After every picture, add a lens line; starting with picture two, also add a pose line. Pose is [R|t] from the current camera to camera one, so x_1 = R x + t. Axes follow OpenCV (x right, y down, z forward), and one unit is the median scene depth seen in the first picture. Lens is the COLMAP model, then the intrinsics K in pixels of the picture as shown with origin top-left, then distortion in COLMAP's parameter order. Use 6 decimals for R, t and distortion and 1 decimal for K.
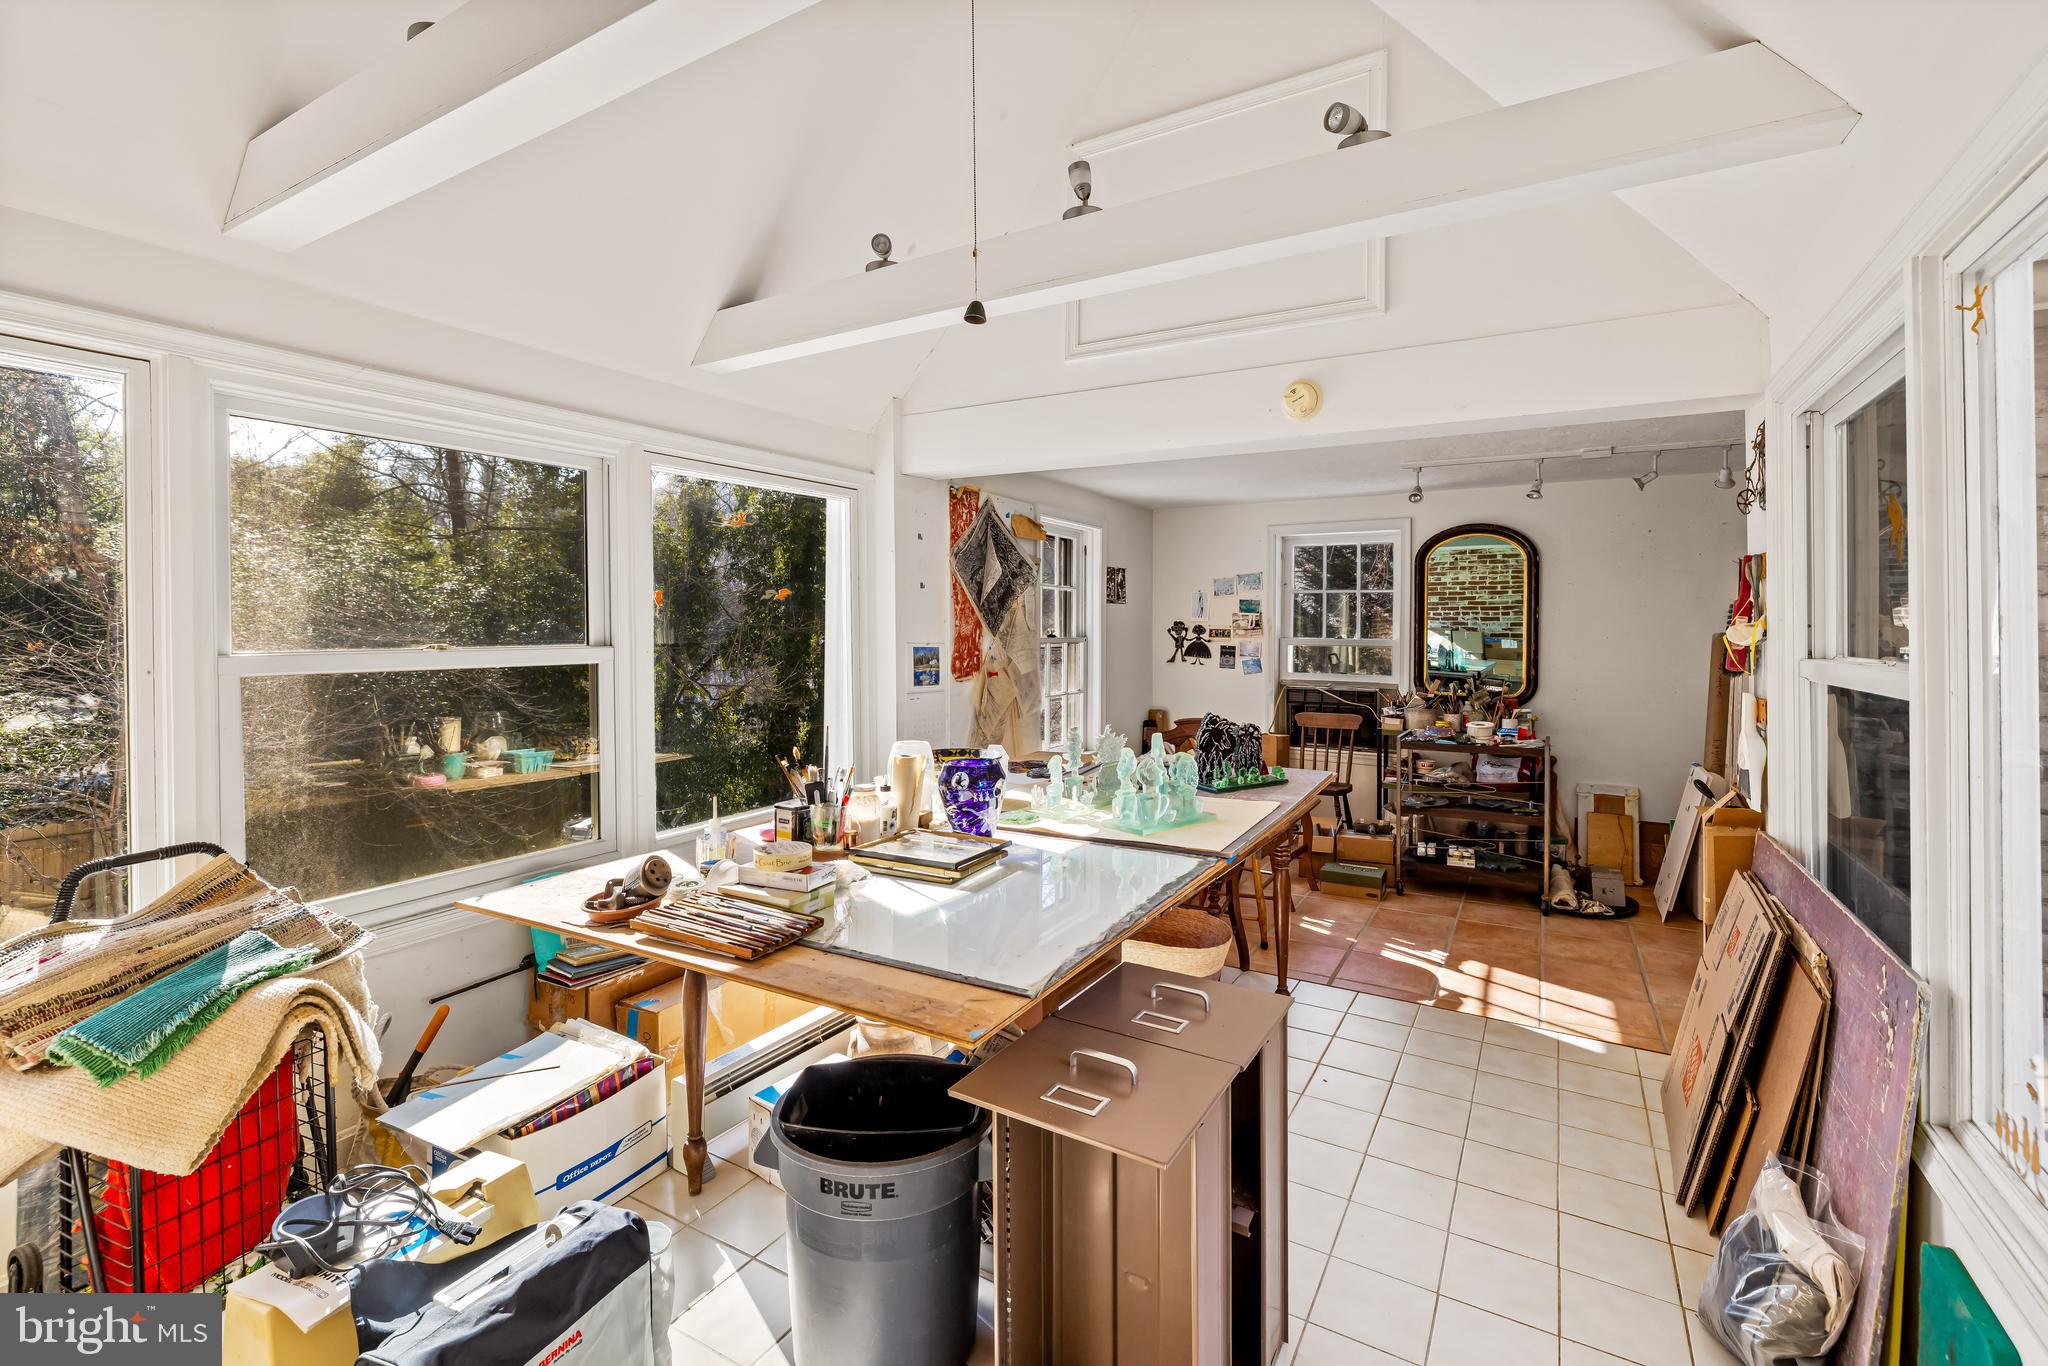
lens RADIAL K [[890.8, 0, 1021.8], [0, 890.8, 647.6], [0, 0, 1]] dist [-0.000118, -0.000016]
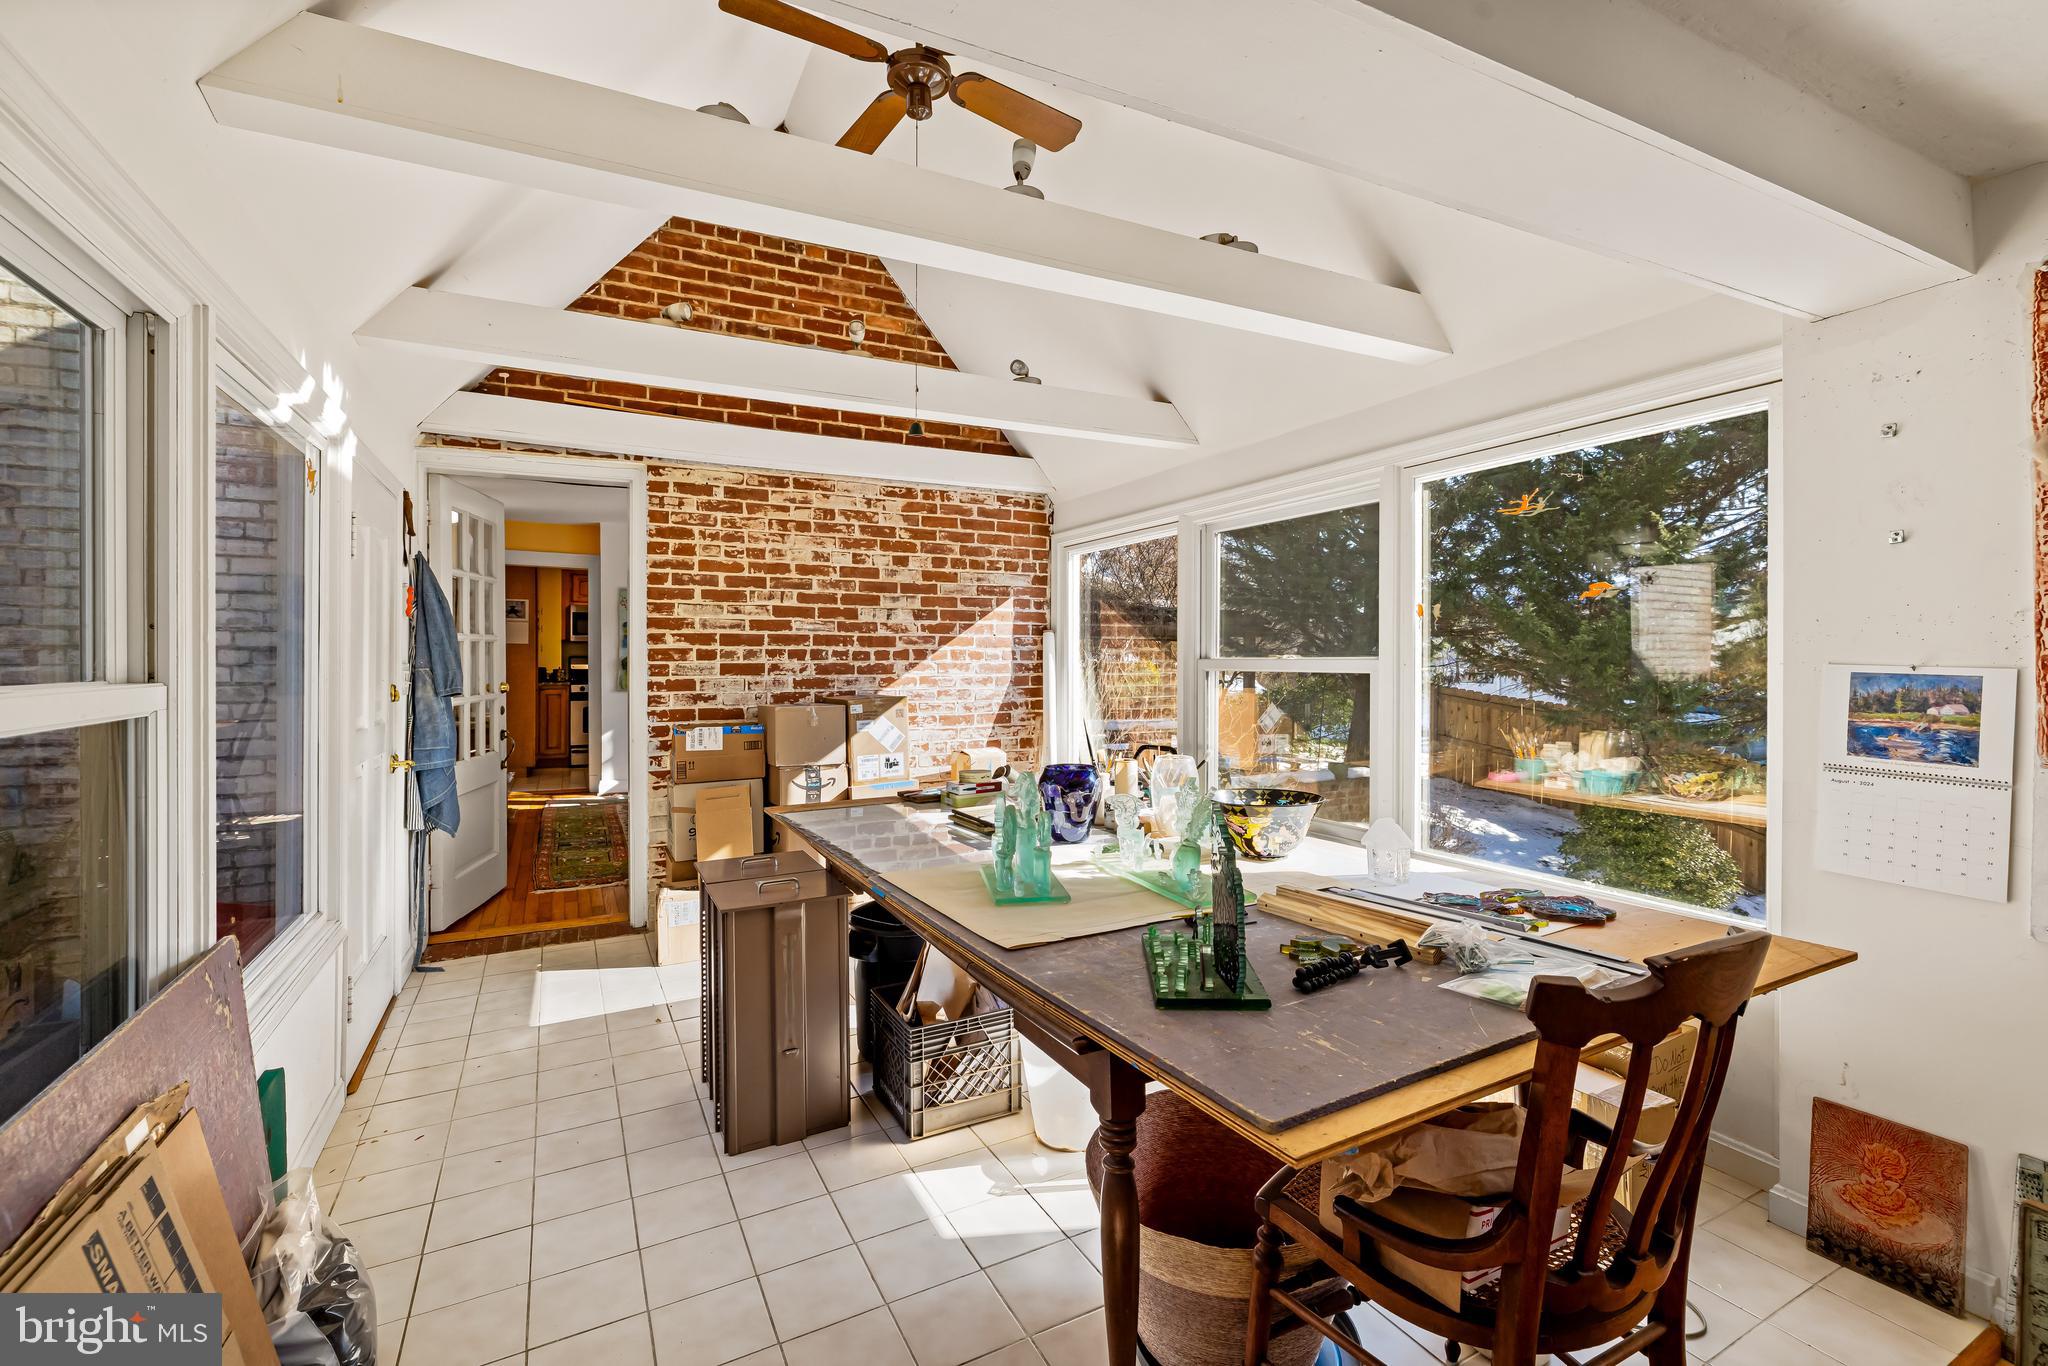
lens RADIAL K [[890.8, 0, 1021.8], [0, 890.8, 647.6], [0, 0, 1]] dist [-0.000118, -0.000016]
pose [[-0.522528, 0.012664, -0.852528, 0.511137], [0.003058, 0.999911, 0.012979, -0.021105], [0.852617, 0.004175, -0.522520, 0.868466]]
